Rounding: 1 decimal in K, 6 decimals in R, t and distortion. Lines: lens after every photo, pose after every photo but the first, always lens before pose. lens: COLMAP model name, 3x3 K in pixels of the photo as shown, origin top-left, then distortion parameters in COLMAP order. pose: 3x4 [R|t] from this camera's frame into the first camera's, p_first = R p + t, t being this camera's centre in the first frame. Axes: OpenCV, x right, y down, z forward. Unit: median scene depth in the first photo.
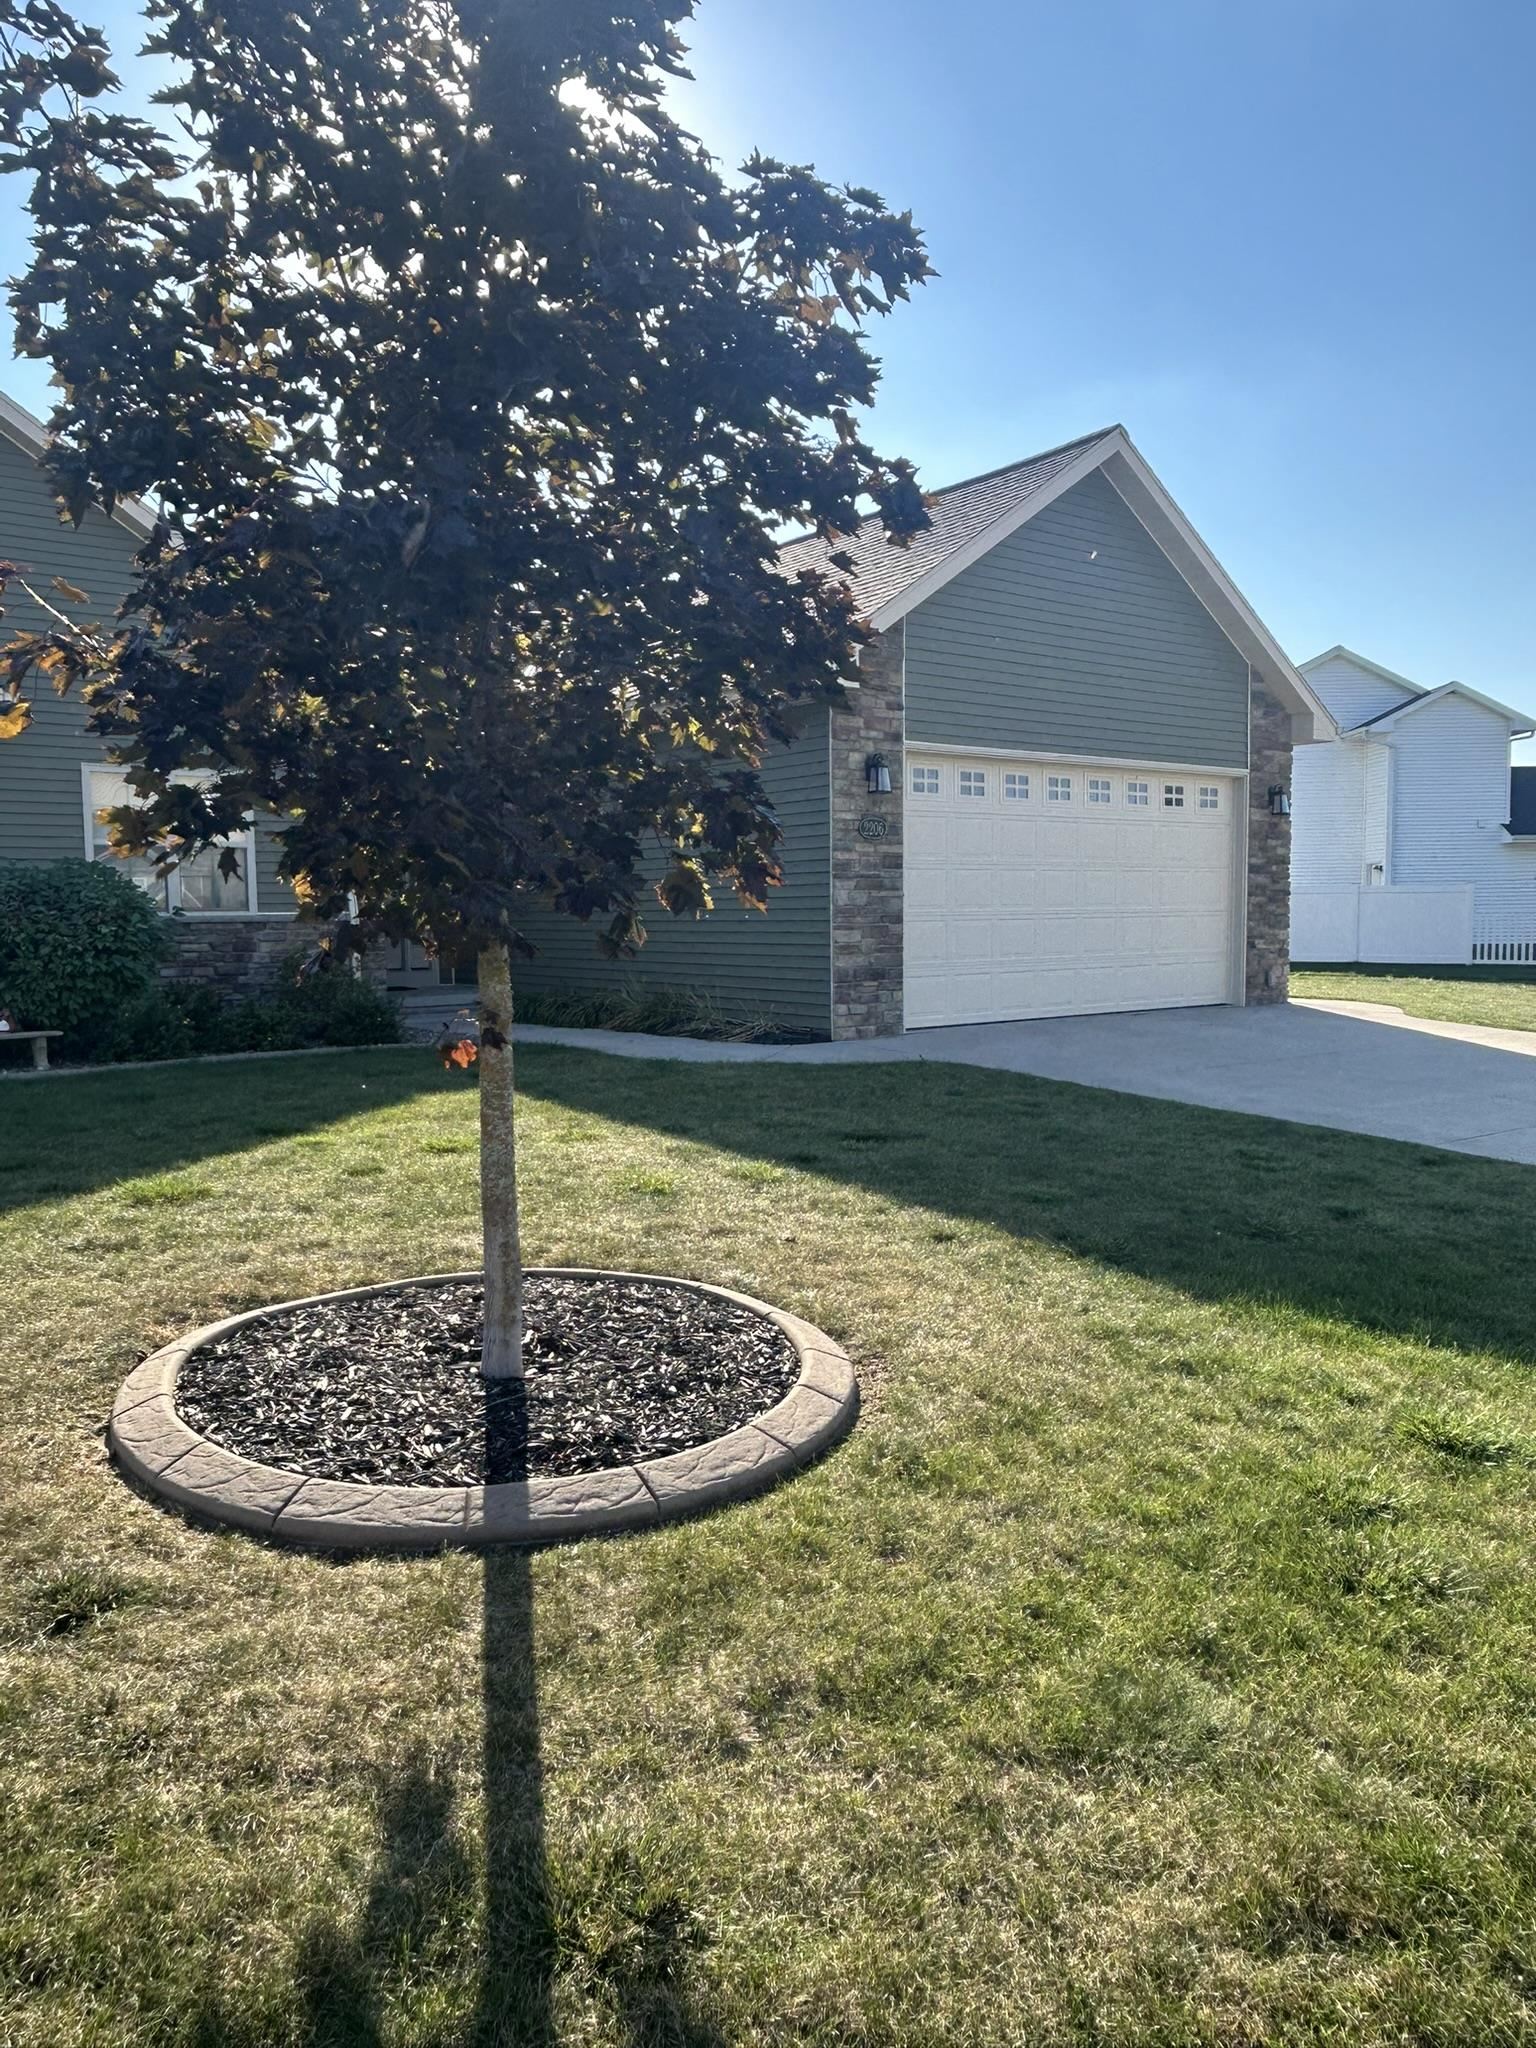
lens RADIAL K [[1452.9, 0, 761.4], [0, 1452.9, 1031.8], [0, 0, 1]] dist [0.009704, -0.011949]
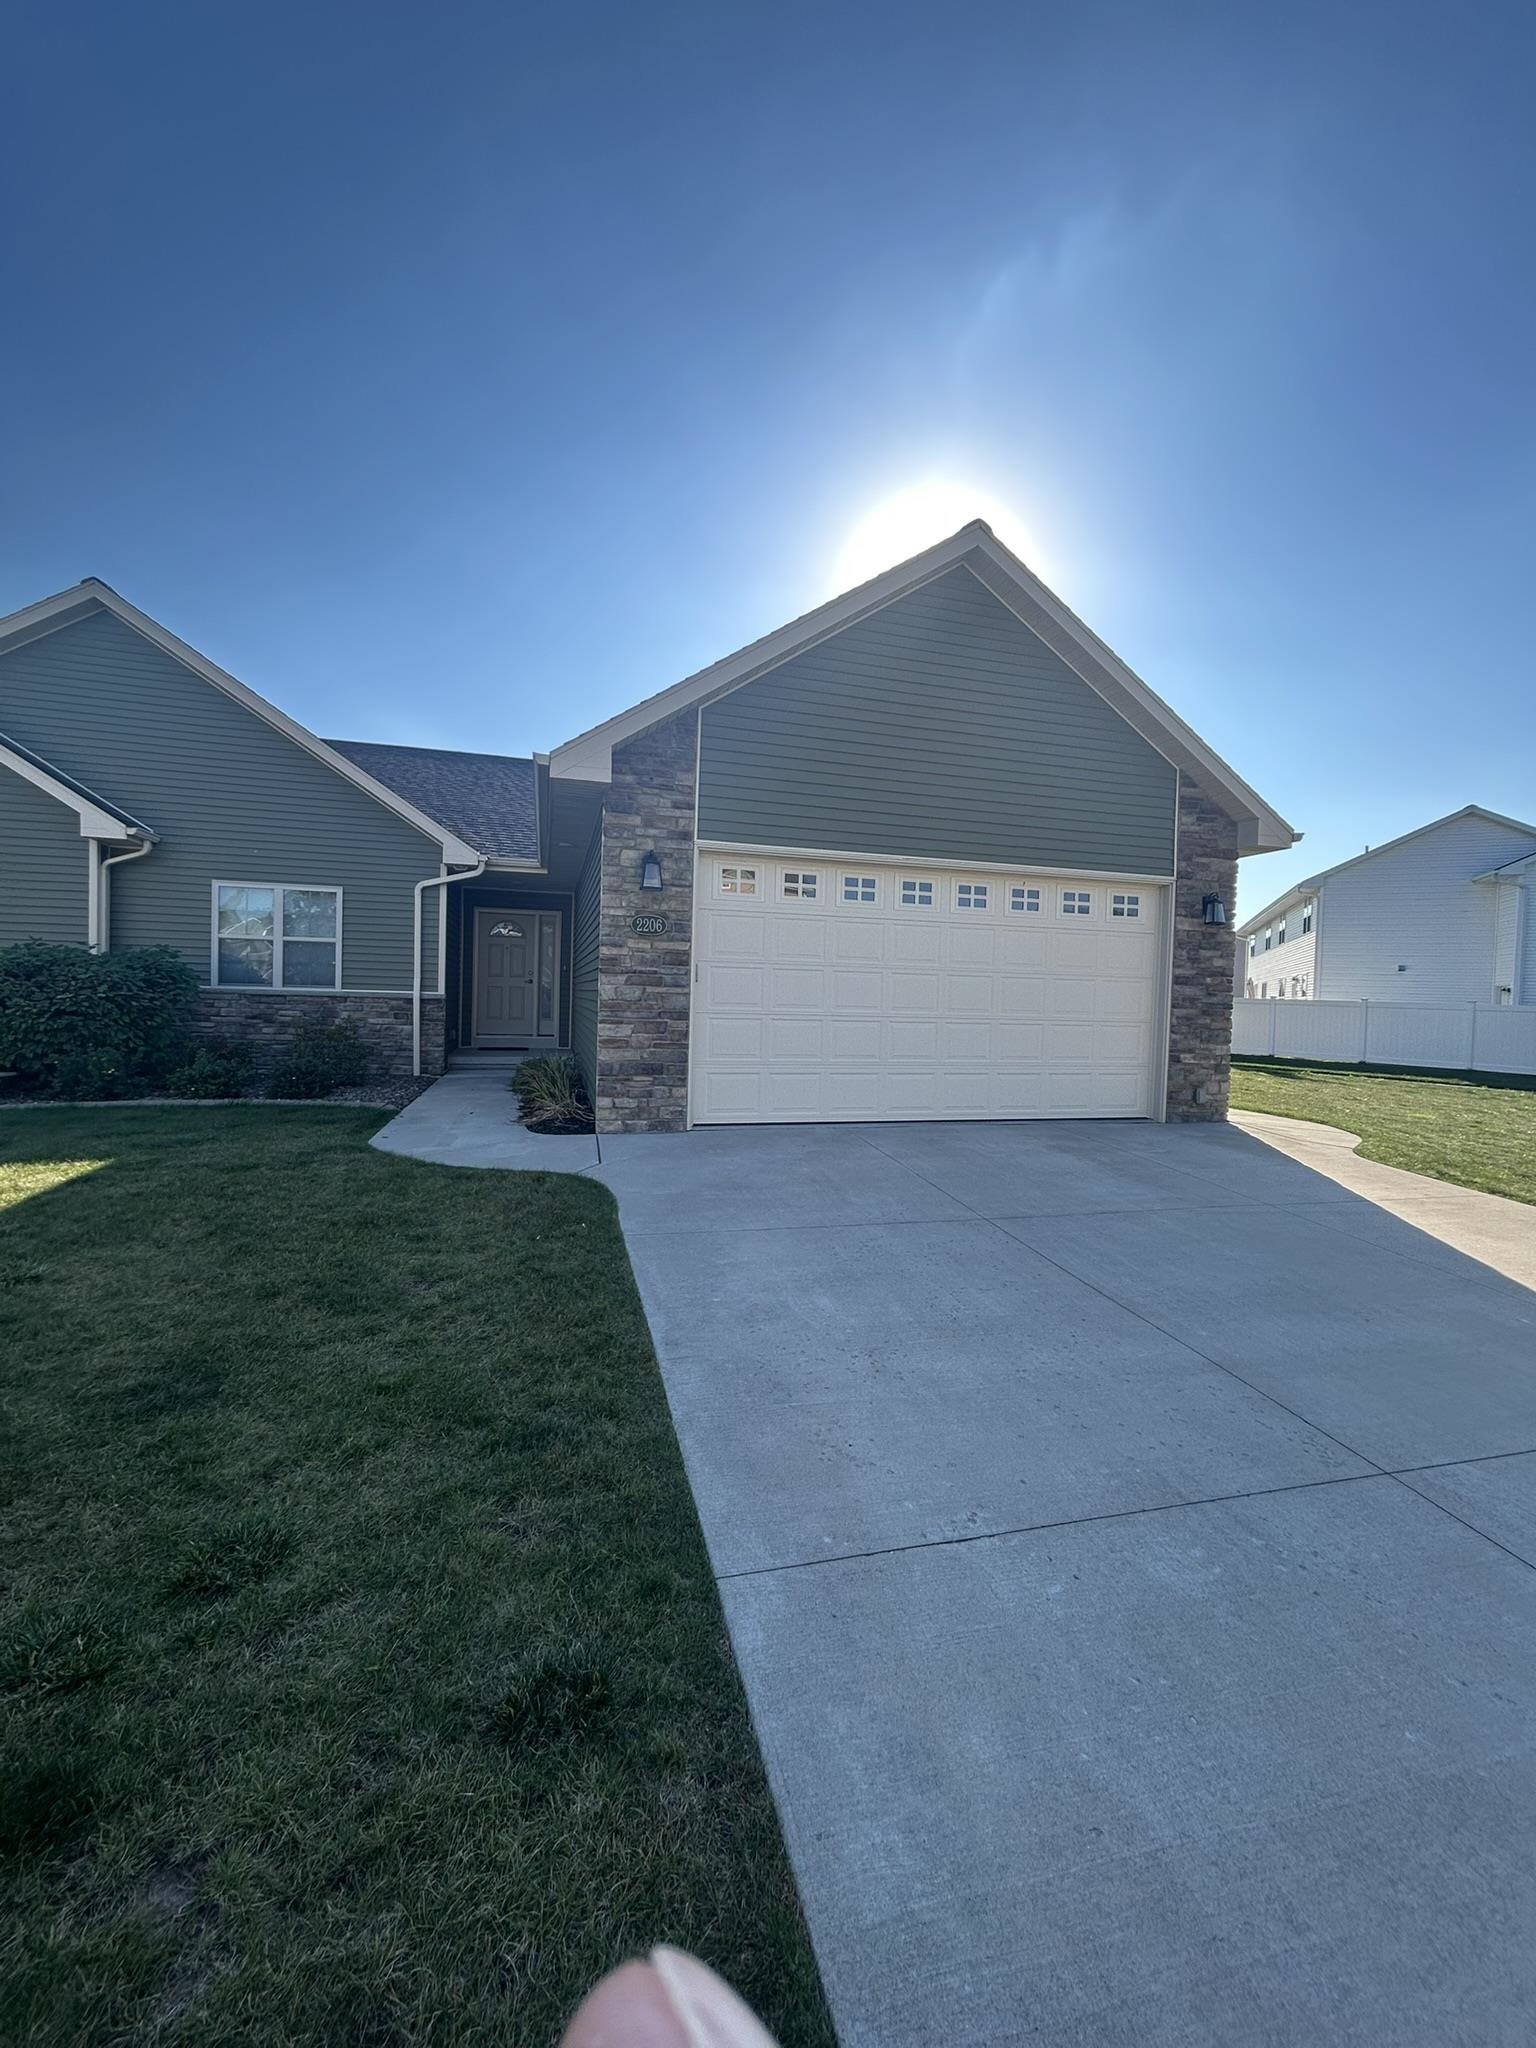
lens RADIAL K [[830.8, 0, 769.3], [0, 830.8, 1021.3], [0, 0, 1]] dist [-0.000877, 0.000487]
pose [[0.927790, 0.047320, -0.370089, 0.335374], [-0.068349, 0.996695, -0.043908, -0.048803], [0.366788, 0.066033, 0.927958, 0.453672]]
